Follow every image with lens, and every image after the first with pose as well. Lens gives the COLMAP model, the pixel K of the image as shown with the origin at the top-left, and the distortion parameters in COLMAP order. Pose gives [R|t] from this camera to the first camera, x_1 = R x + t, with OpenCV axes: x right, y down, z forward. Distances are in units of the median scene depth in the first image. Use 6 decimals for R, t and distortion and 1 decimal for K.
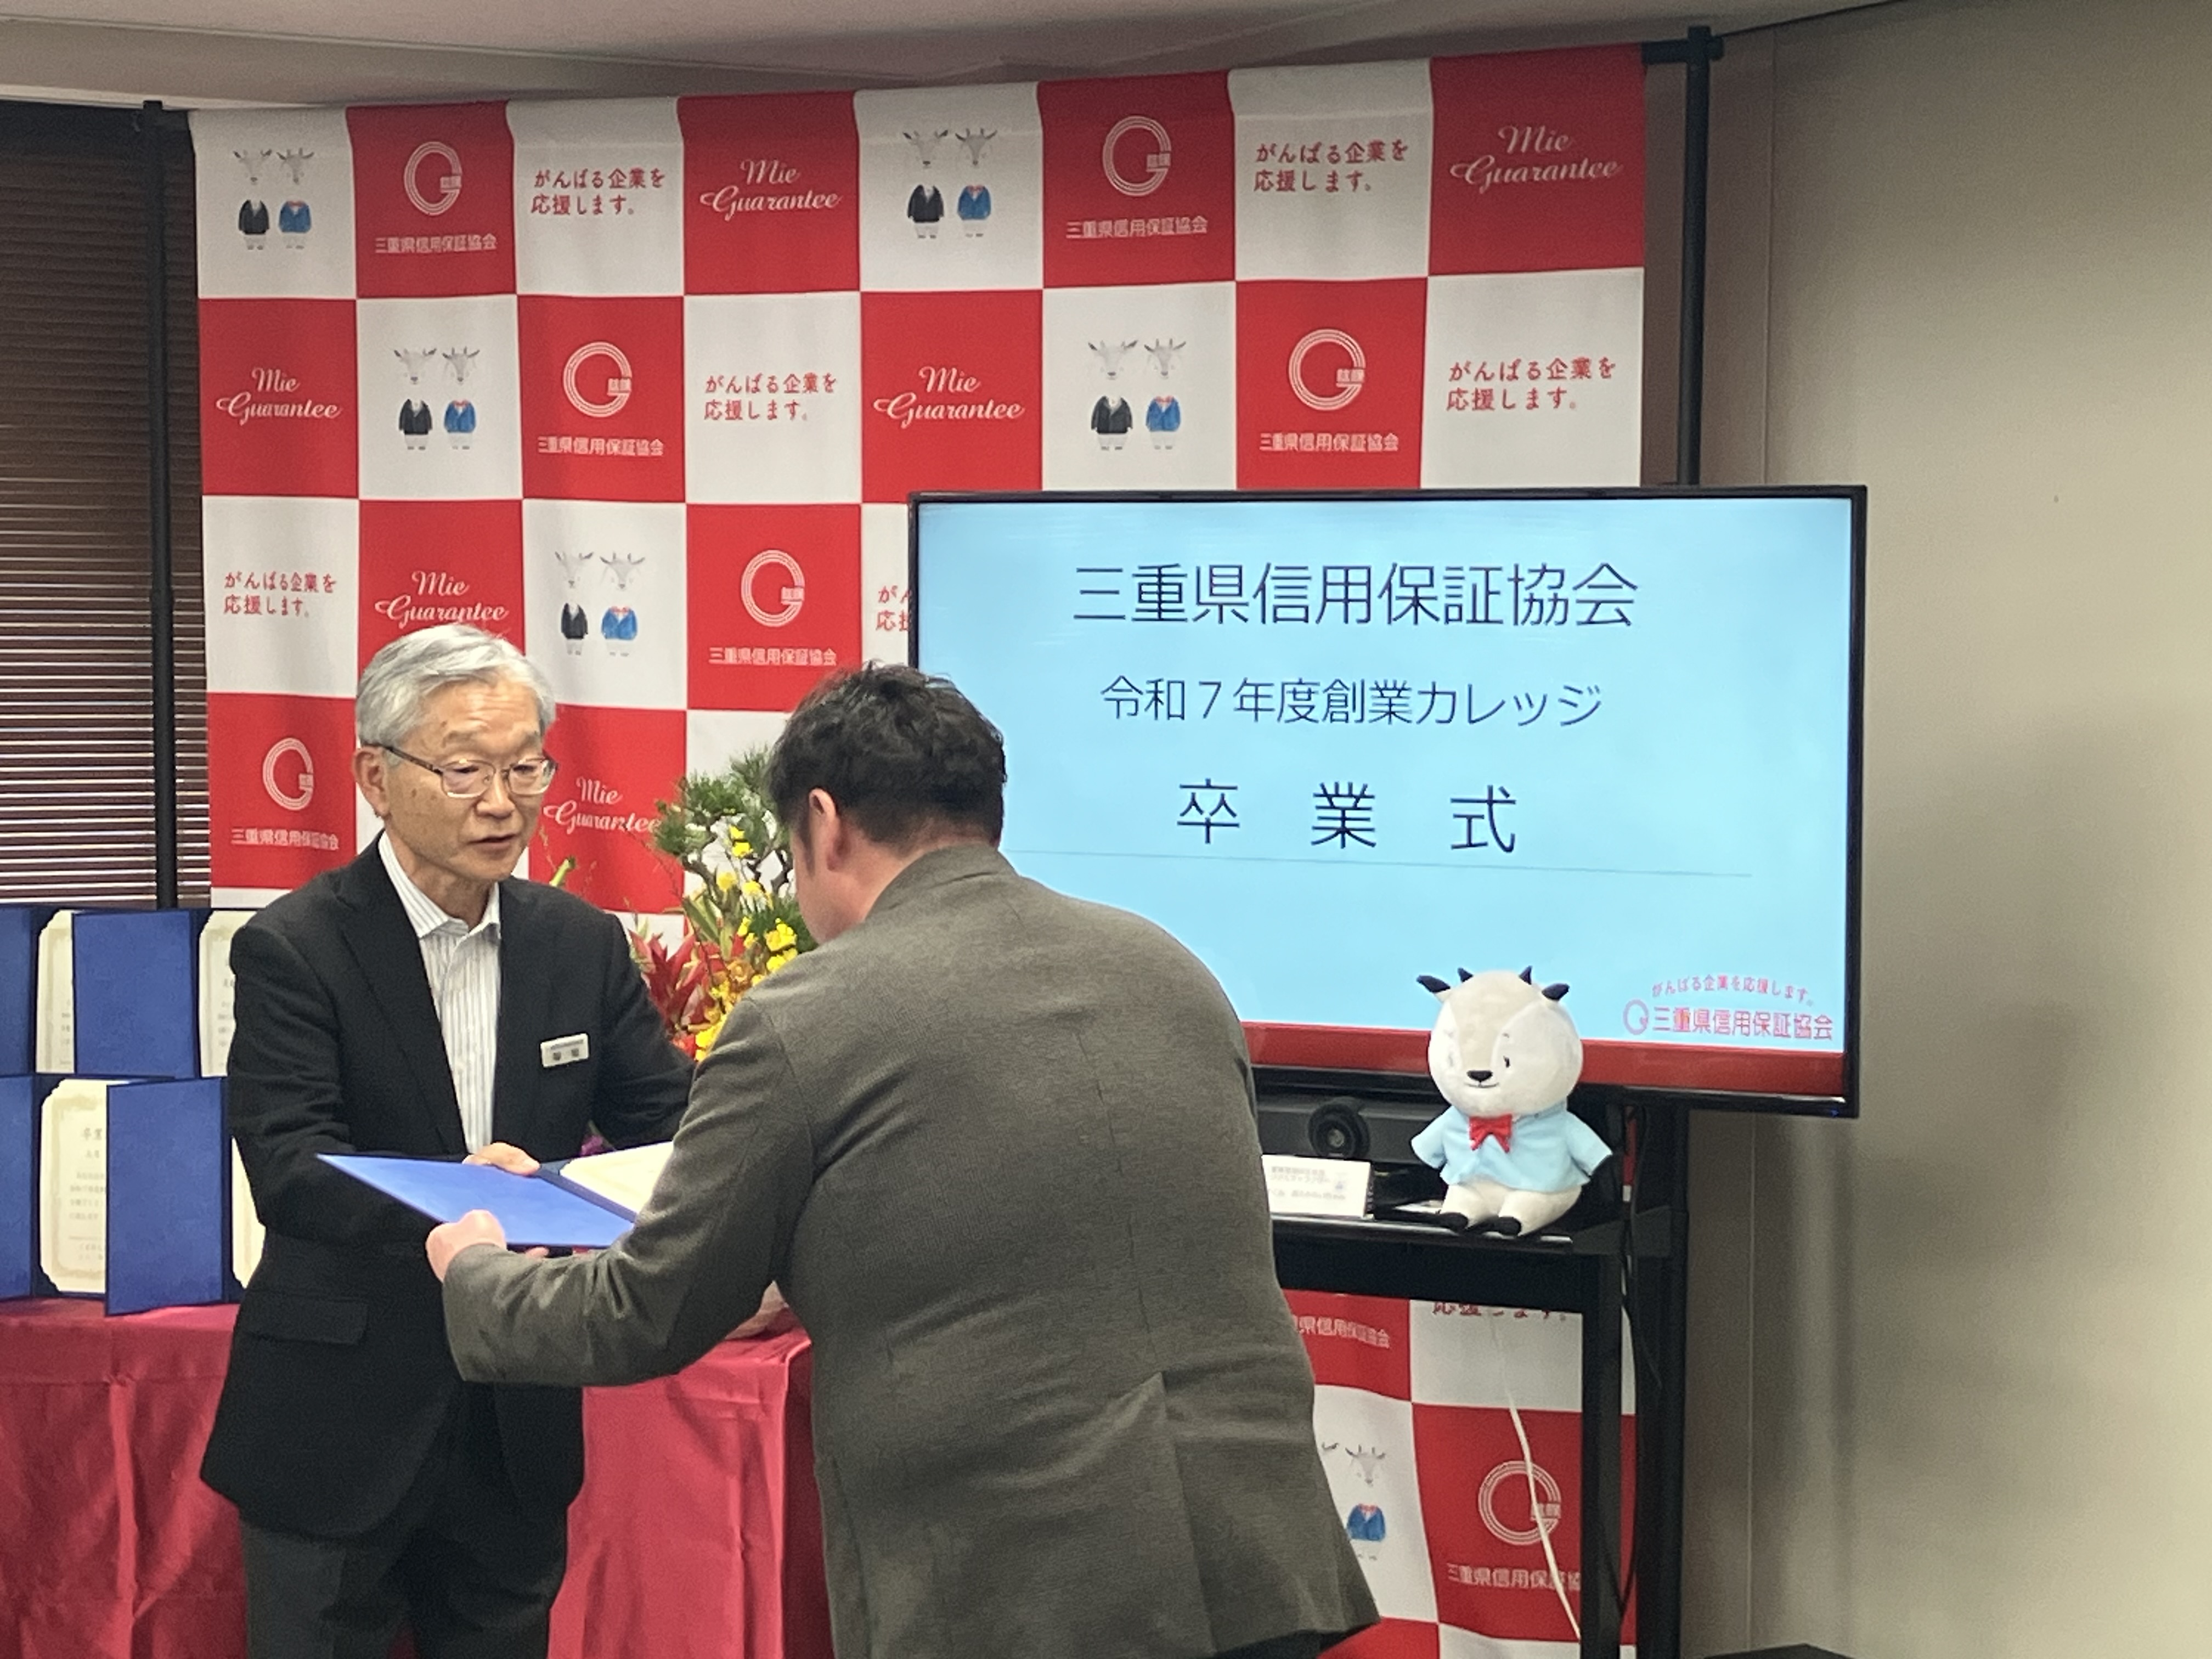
lens RADIAL K [[4887.3, 0, 1106.0], [0, 4887.3, 829.5], [0, 0, 1]] dist [0.153239, -0.308487]
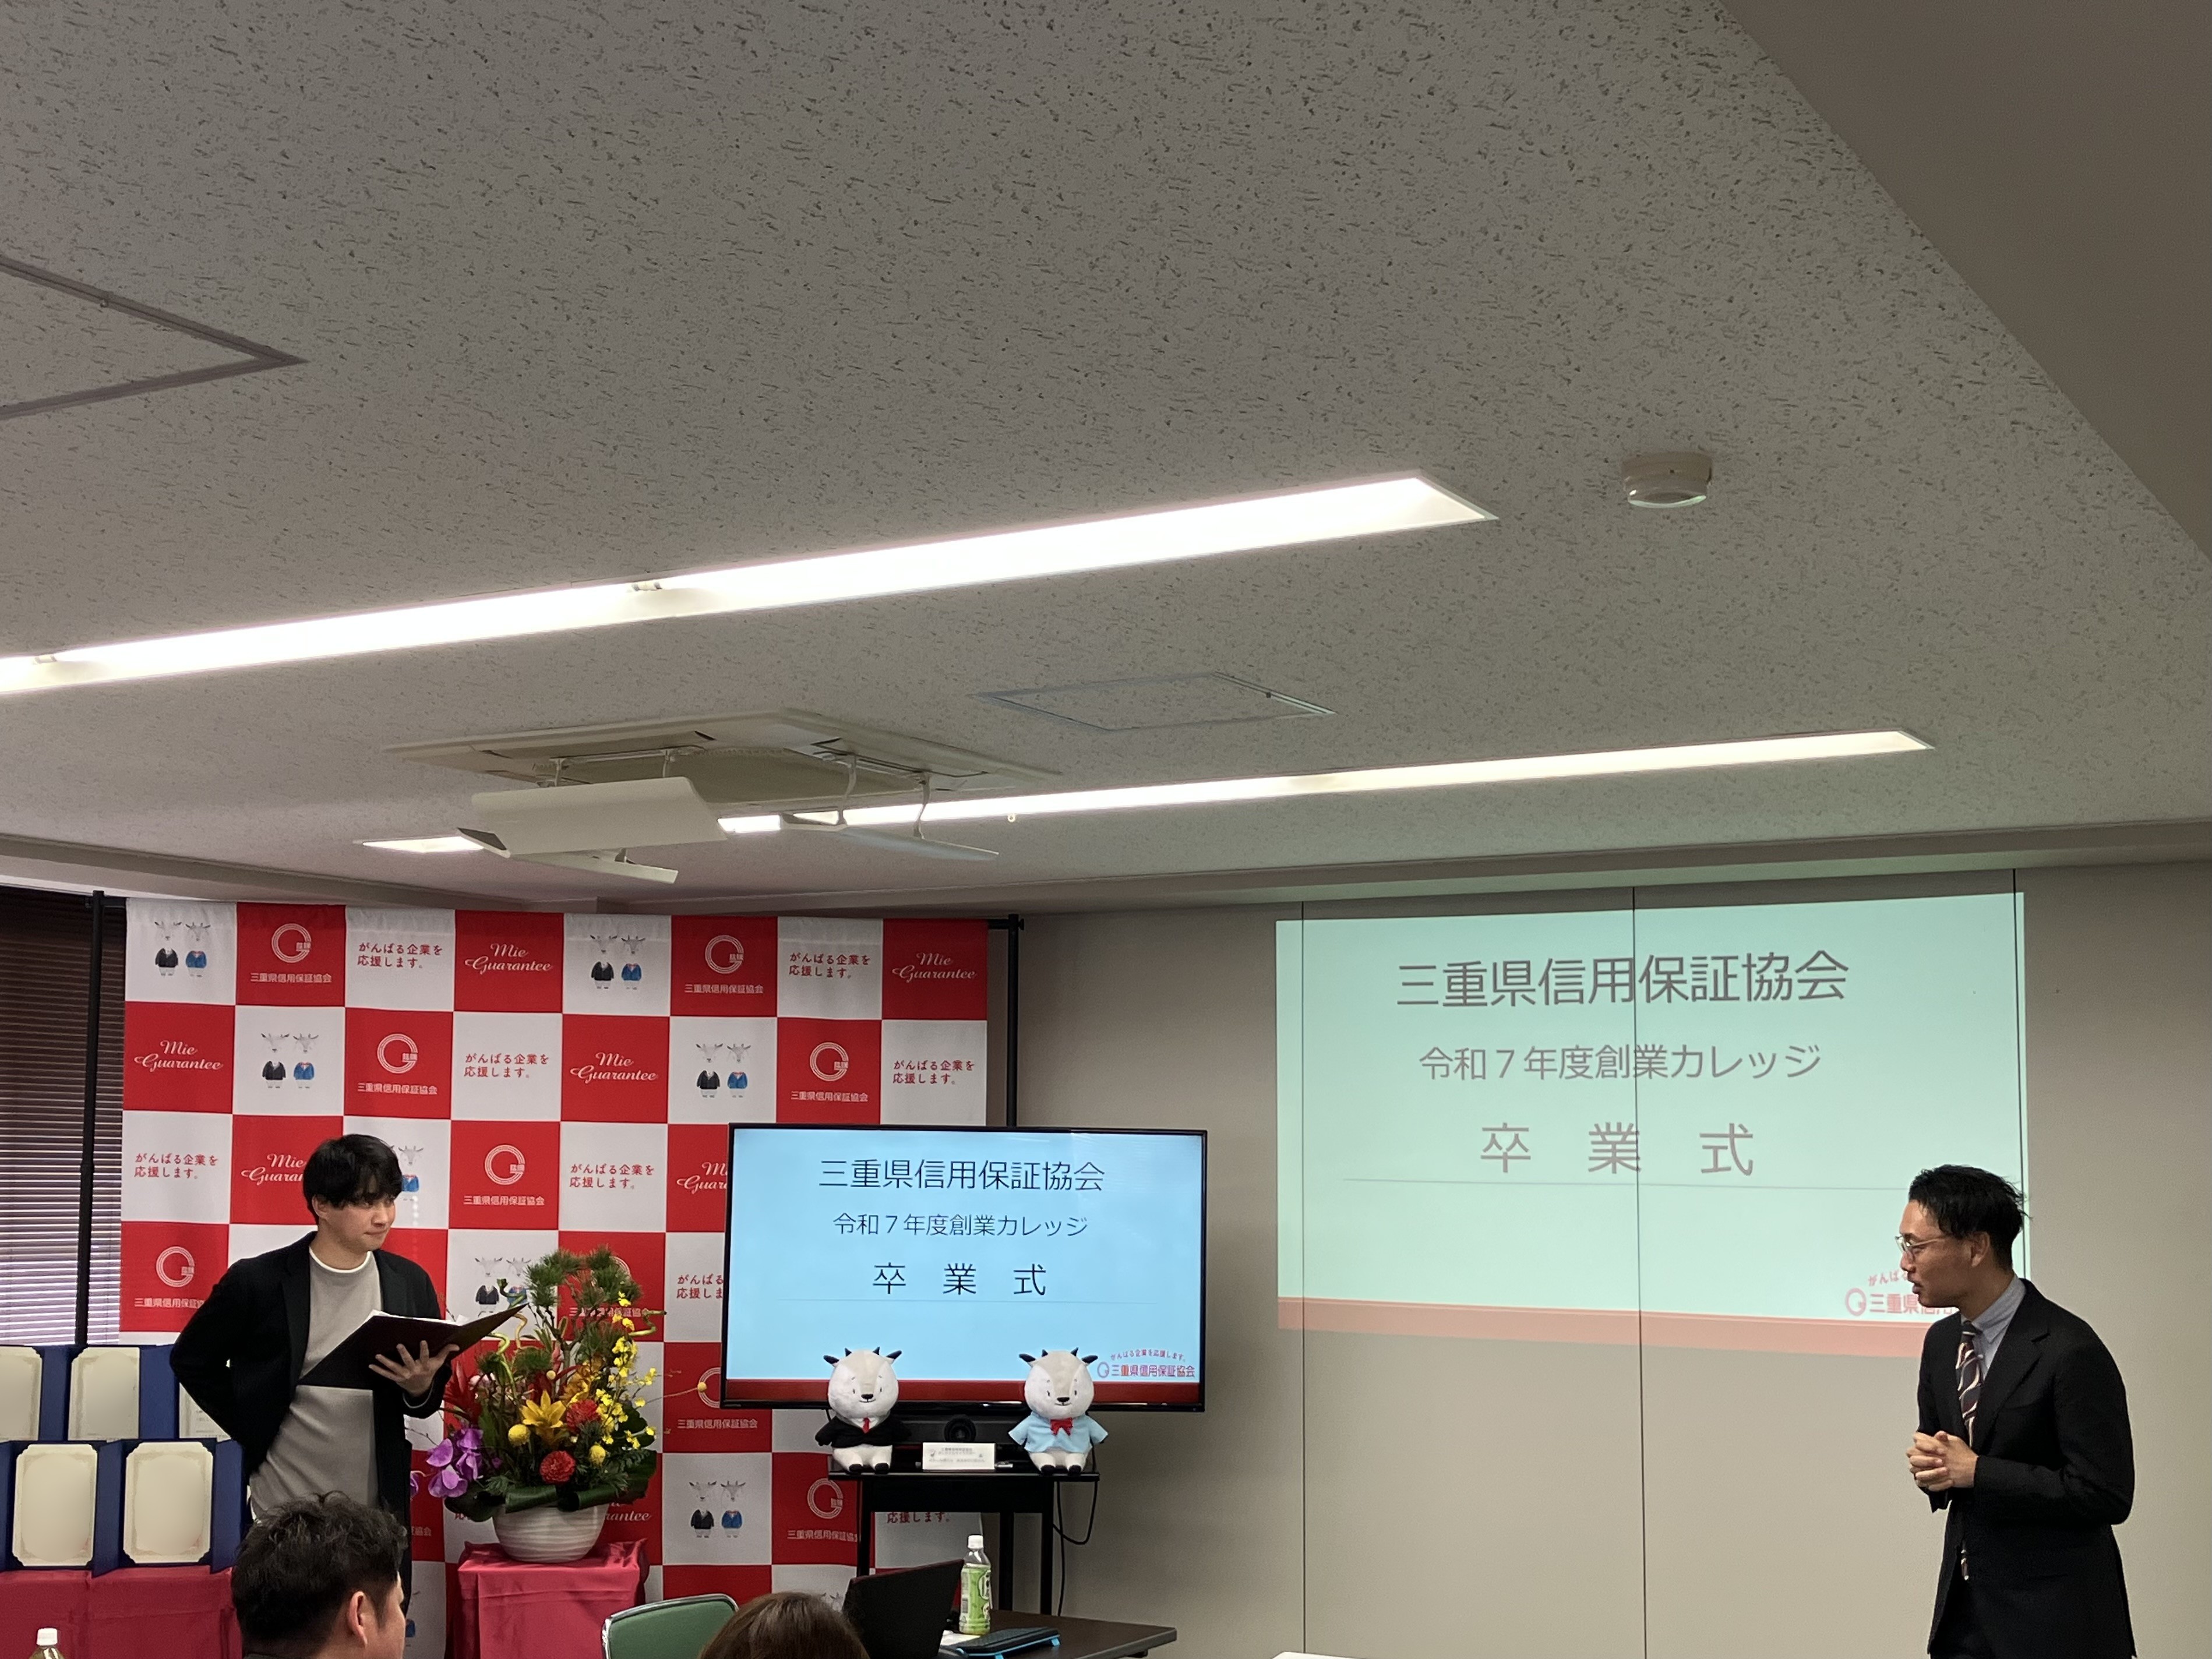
lens RADIAL K [[2777.9, 0, 1106.0], [0, 2777.9, 829.5], [0, 0, 1]] dist [0.208439, -0.757388]
pose [[0.844360, 0.068089, 0.531432, -0.489590], [0.013708, 0.988822, -0.148471, -0.013160], [-0.535601, 0.132648, 0.833988, -0.072346]]
